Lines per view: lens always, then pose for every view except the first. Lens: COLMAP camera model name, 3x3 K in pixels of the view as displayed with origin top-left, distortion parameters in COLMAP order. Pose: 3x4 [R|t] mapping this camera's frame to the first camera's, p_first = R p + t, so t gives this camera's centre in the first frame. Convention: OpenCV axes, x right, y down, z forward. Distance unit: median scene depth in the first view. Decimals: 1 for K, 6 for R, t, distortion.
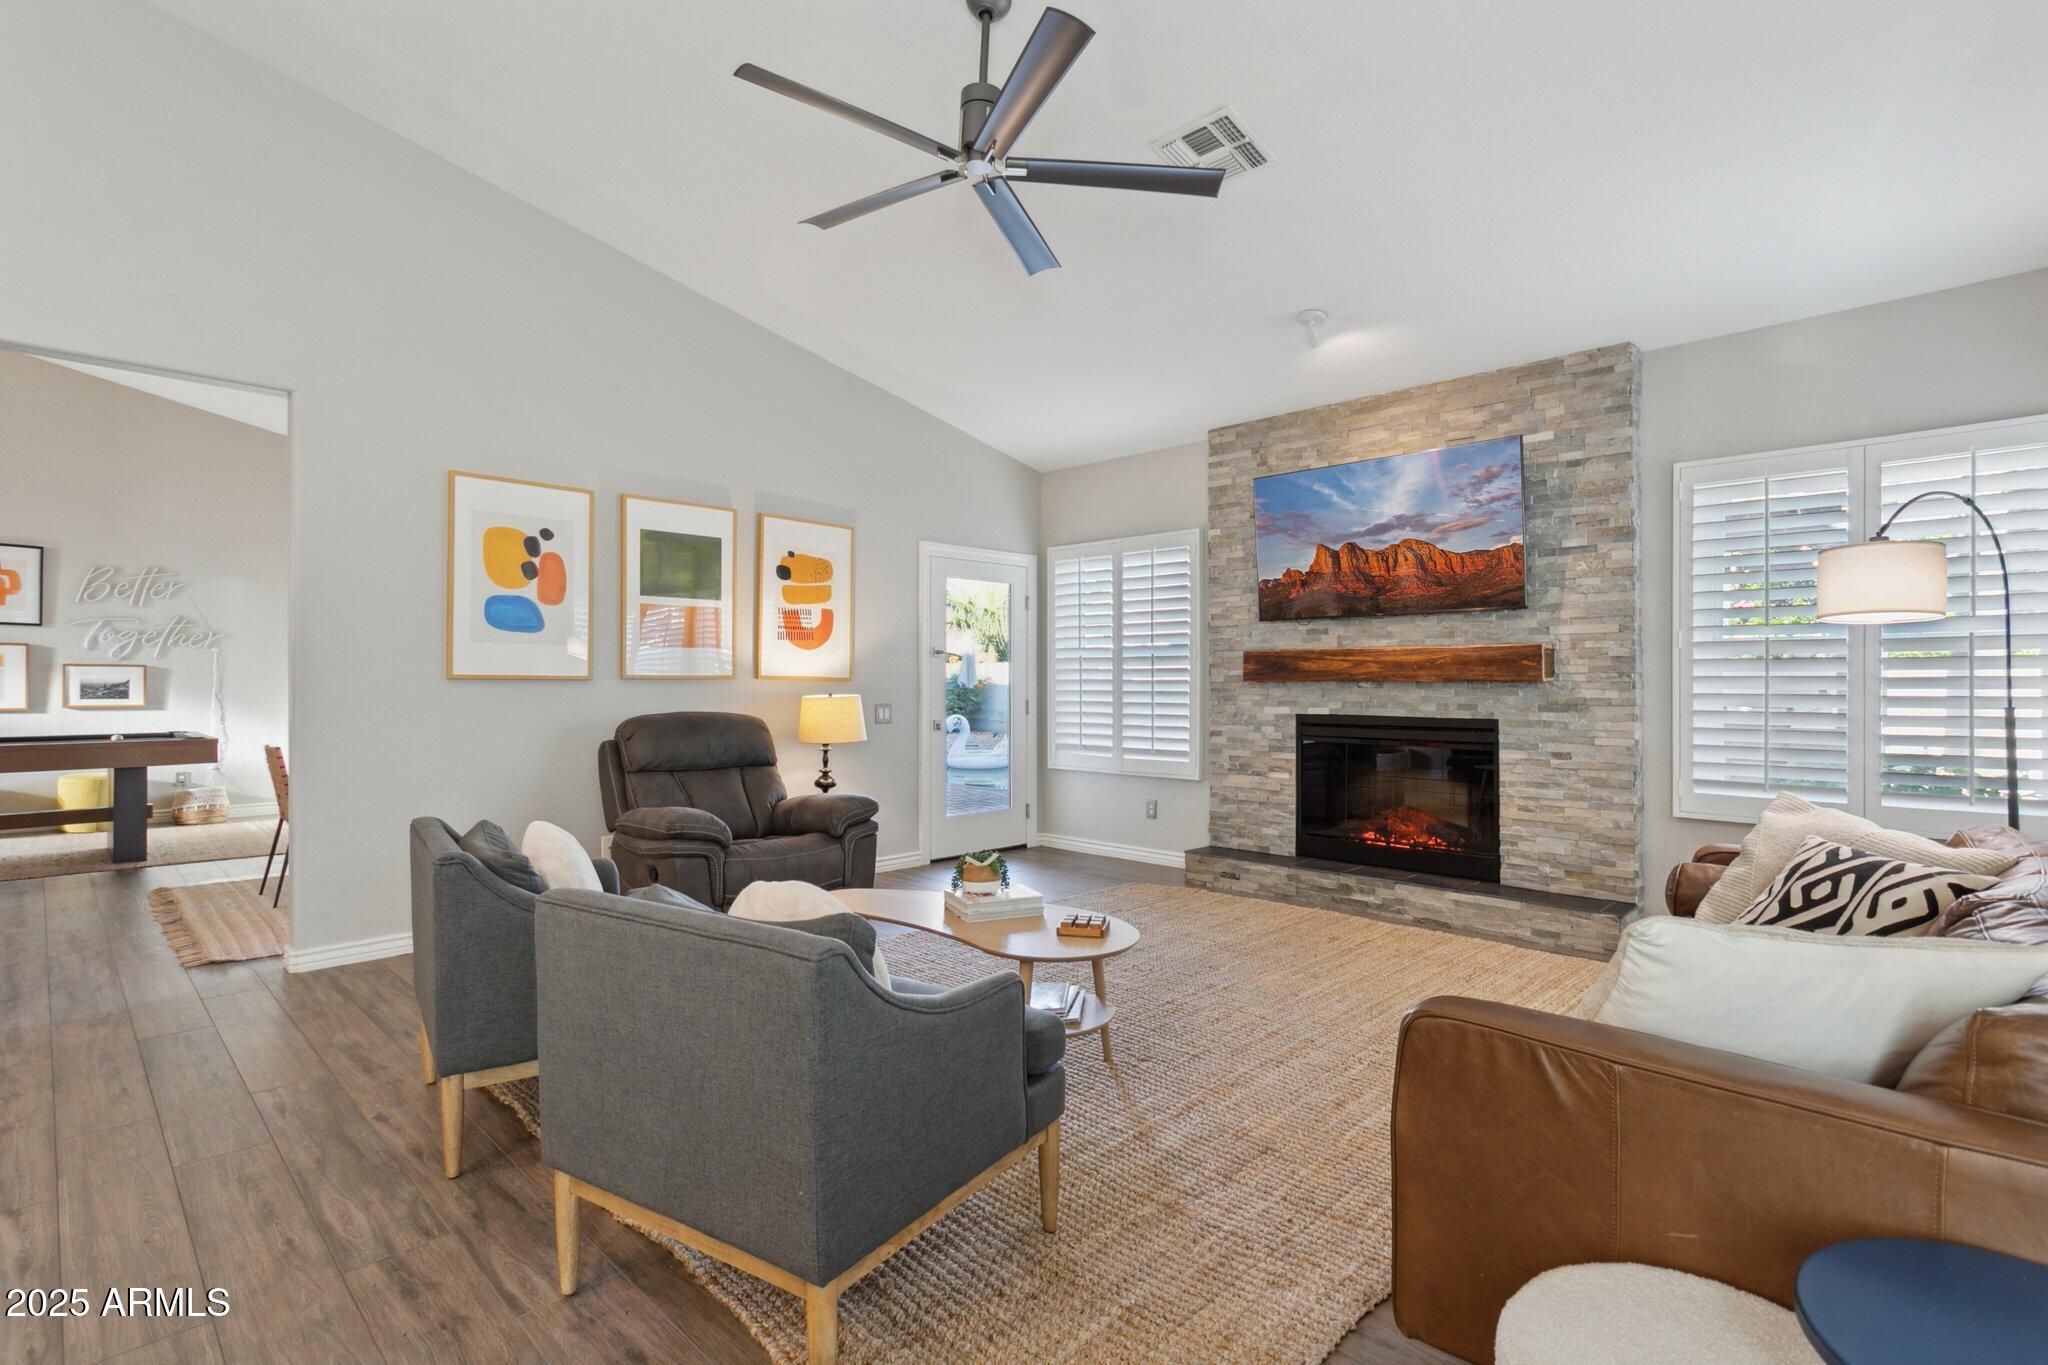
lens RADIAL K [[967.6, 0, 1024.0], [0, 967.6, 682.5], [0, 0, 1]] dist [0.002212, 0.000337]
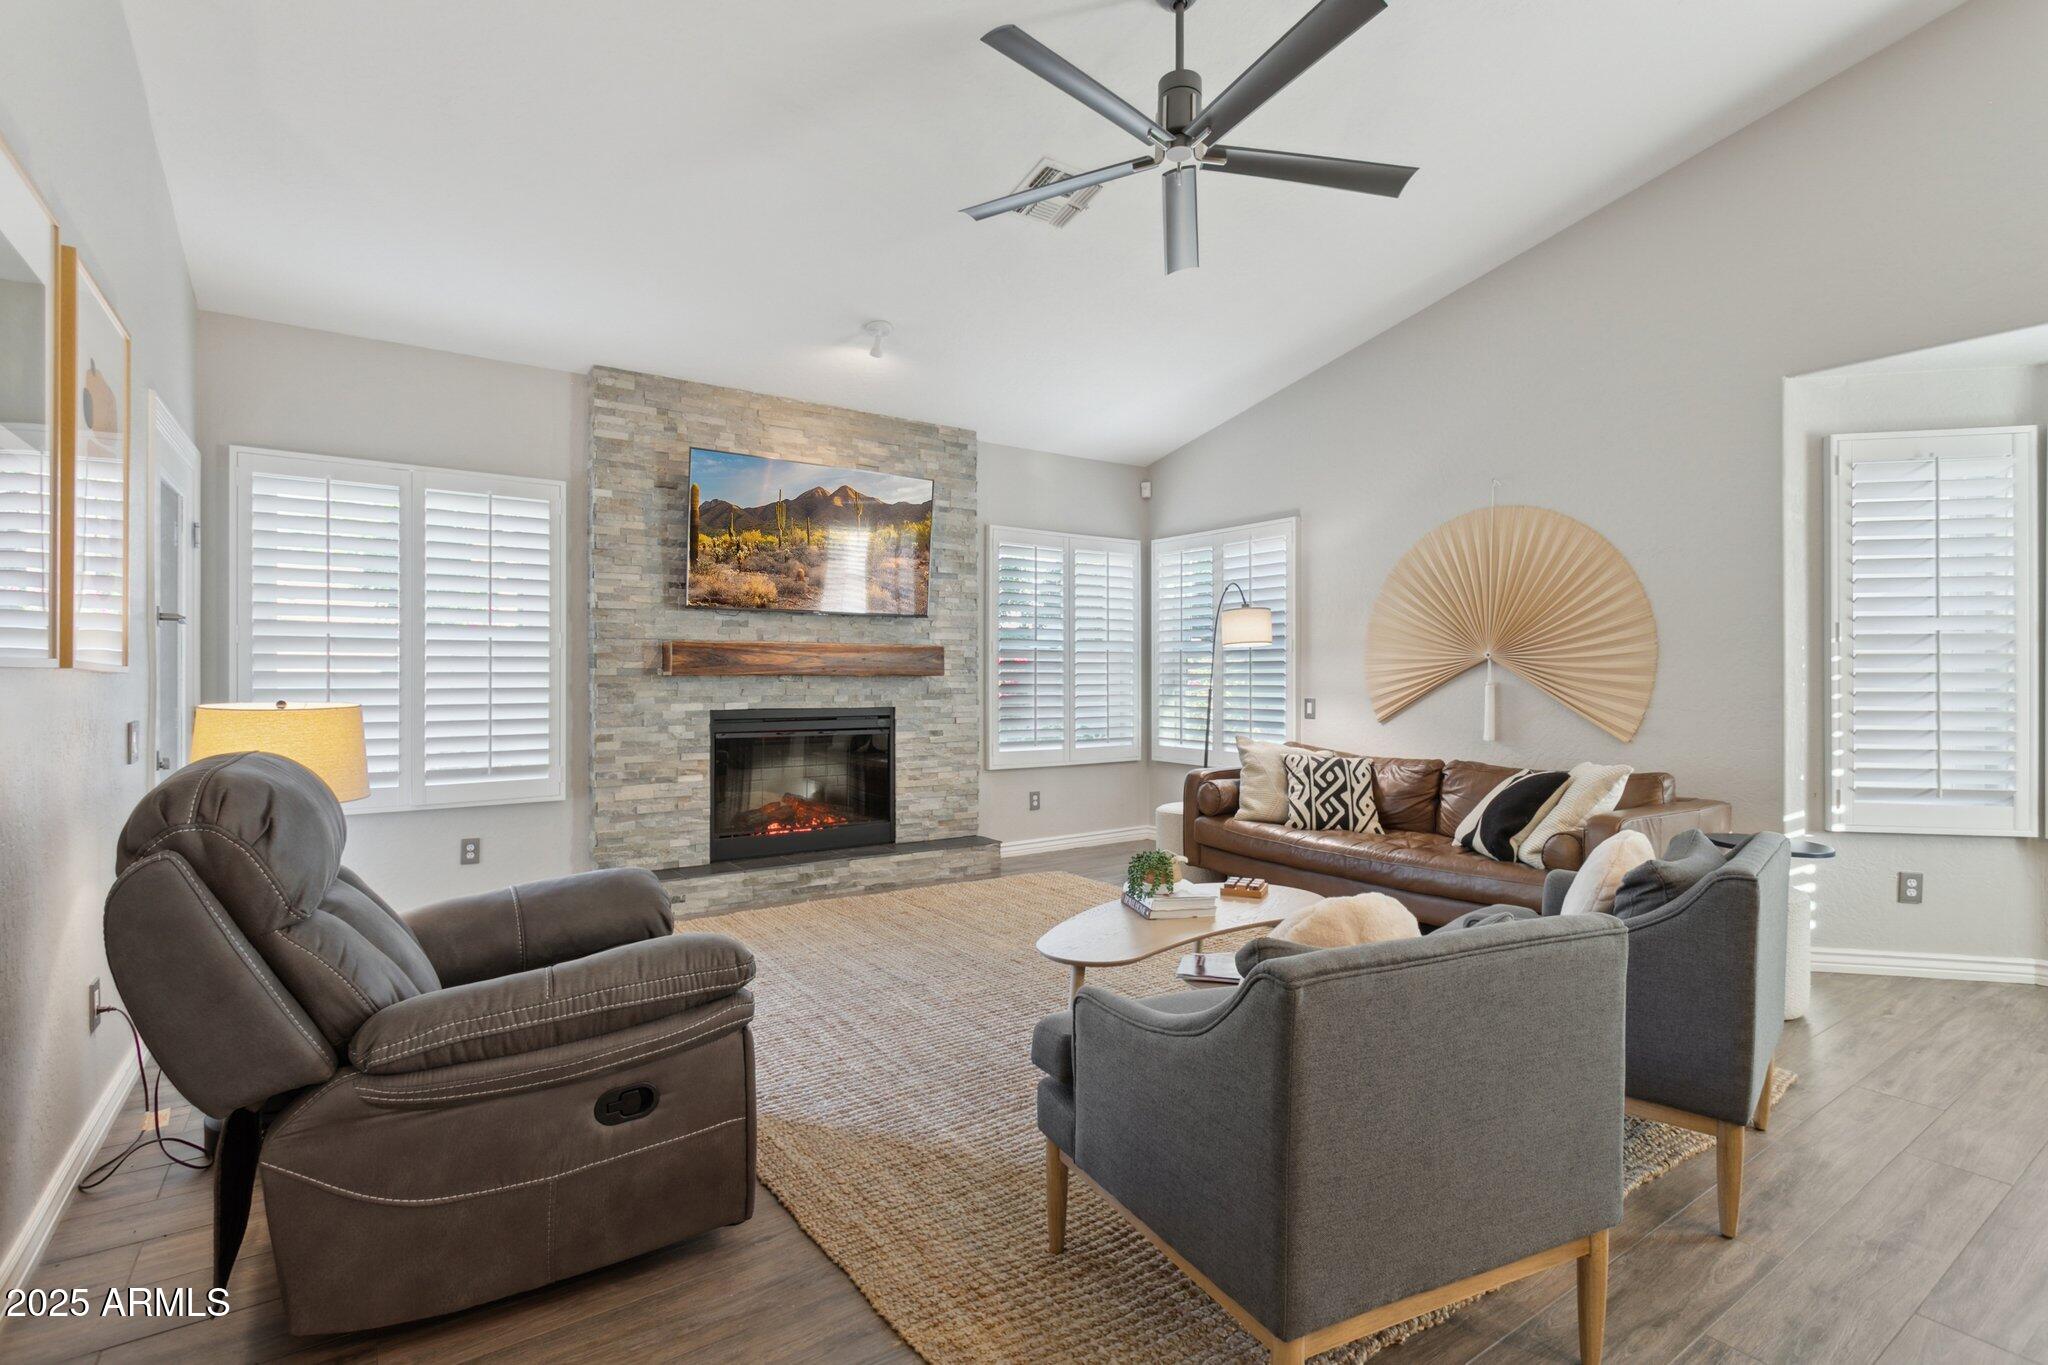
lens RADIAL K [[967.6, 0, 1024.0], [0, 967.6, 682.5], [0, 0, 1]] dist [0.002212, 0.000337]
pose [[0.197833, -0.002175, 0.980233, -0.583257], [0.002696, 0.999995, 0.001675, 0.005231], [-0.980232, 0.002312, 0.197838, 0.532608]]
